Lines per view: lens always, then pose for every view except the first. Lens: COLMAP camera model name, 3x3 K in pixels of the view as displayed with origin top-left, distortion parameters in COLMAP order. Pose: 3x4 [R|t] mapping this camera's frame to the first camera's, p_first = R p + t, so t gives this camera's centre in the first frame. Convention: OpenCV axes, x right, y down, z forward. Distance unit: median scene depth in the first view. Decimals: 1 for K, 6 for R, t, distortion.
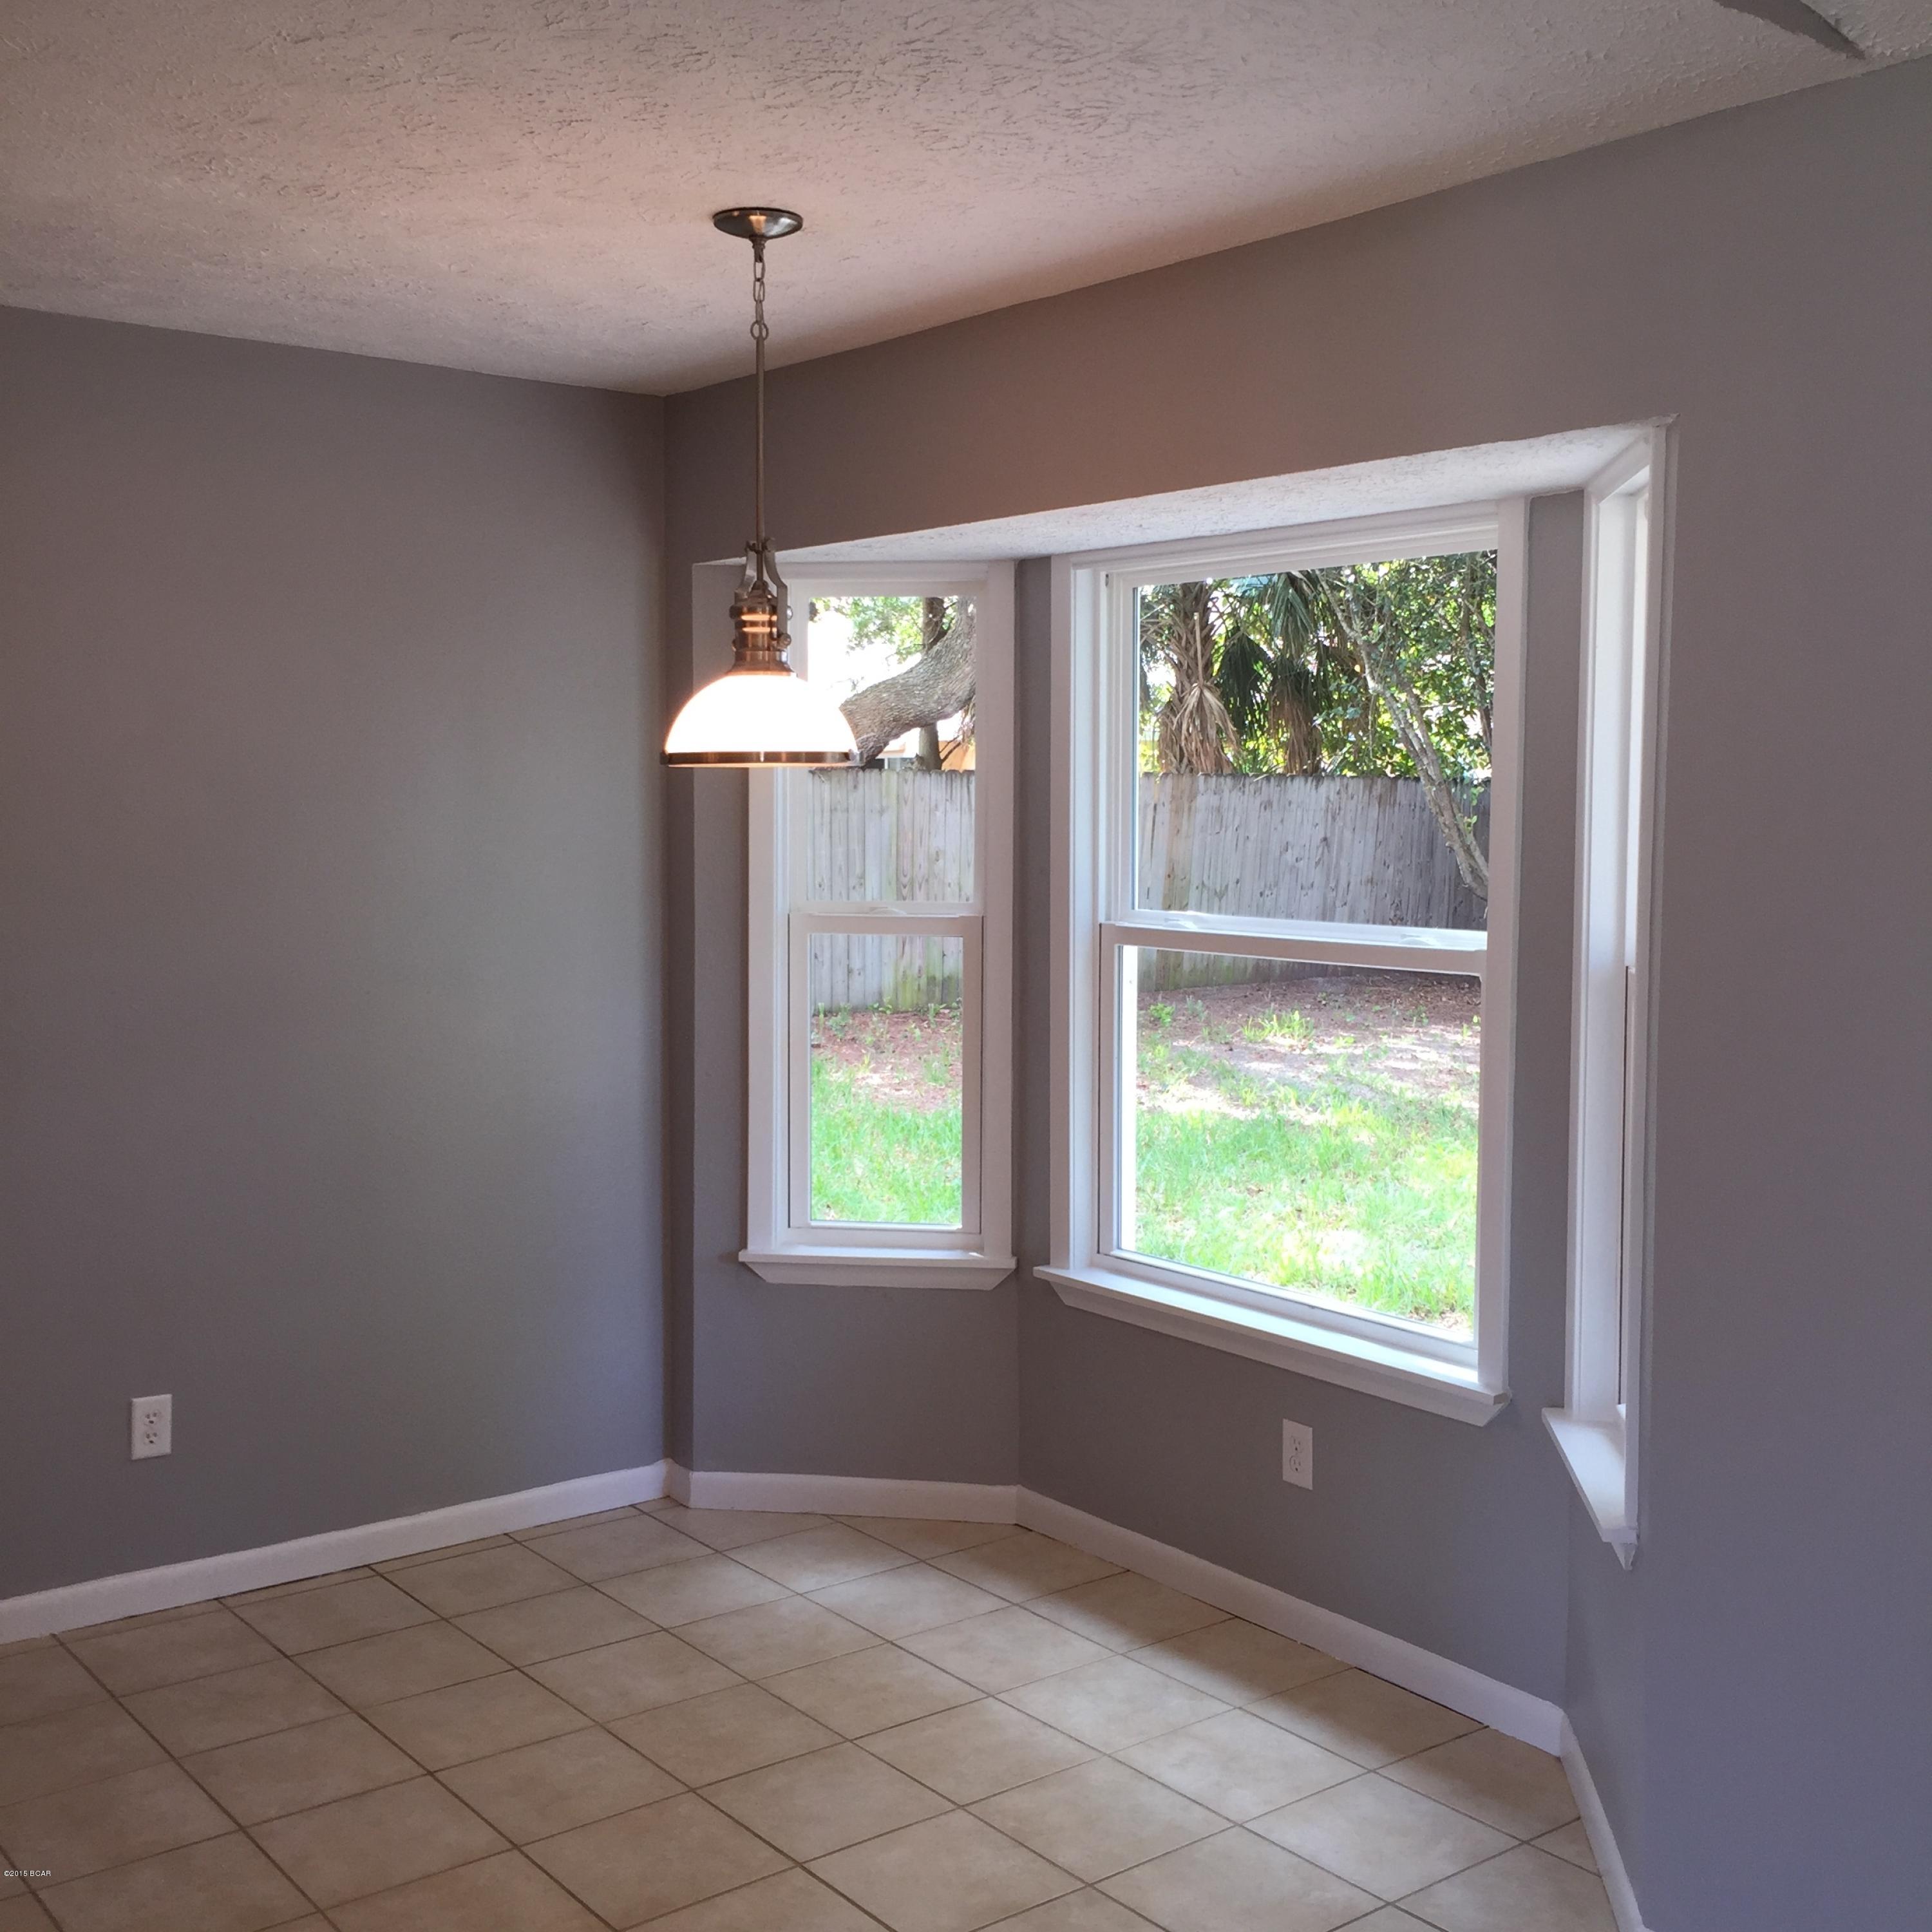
lens RADIAL K [[2202.4, 0, 972.5], [0, 2202.4, 954.9], [0, 0, 1]] dist [0.060437, -0.061209]
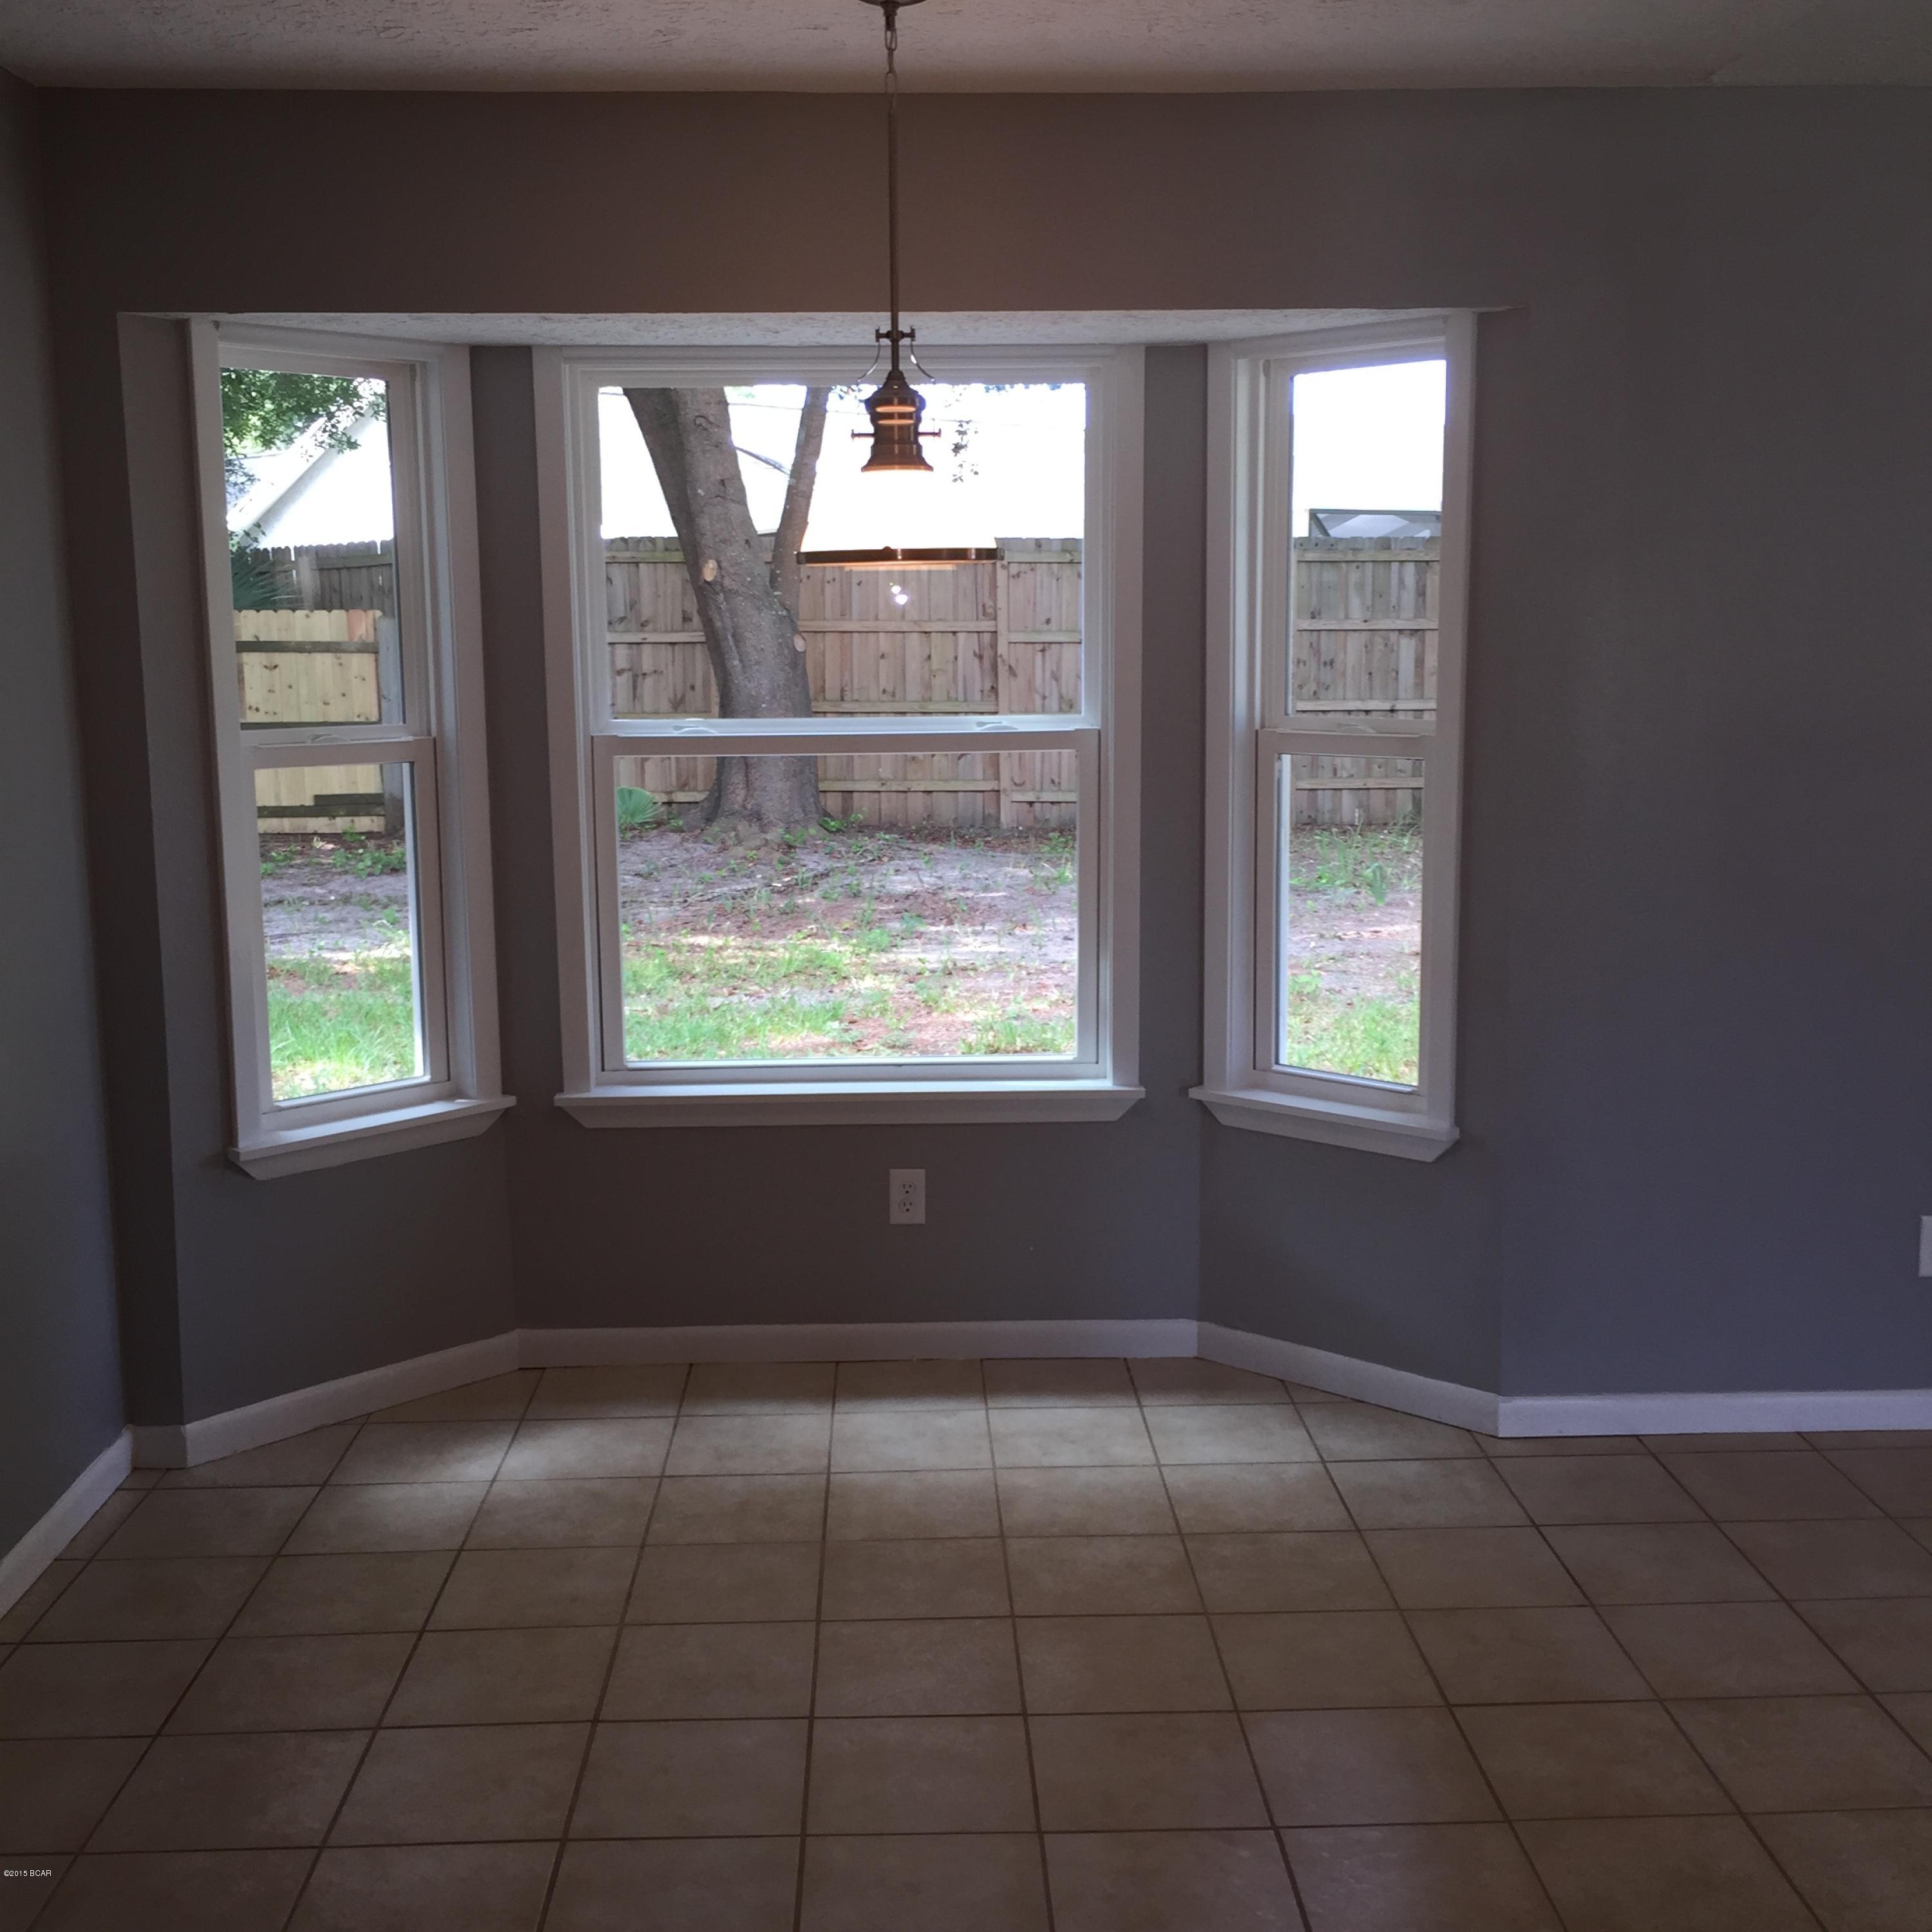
lens RADIAL K [[2202.4, 0, 972.5], [0, 2202.4, 954.9], [0, 0, 1]] dist [0.060437, -0.061209]
pose [[0.589540, -0.131991, 0.796882, -0.701881], [0.071364, 0.991212, 0.111383, -0.016670], [-0.804580, -0.008796, 0.593779, 0.311861]]
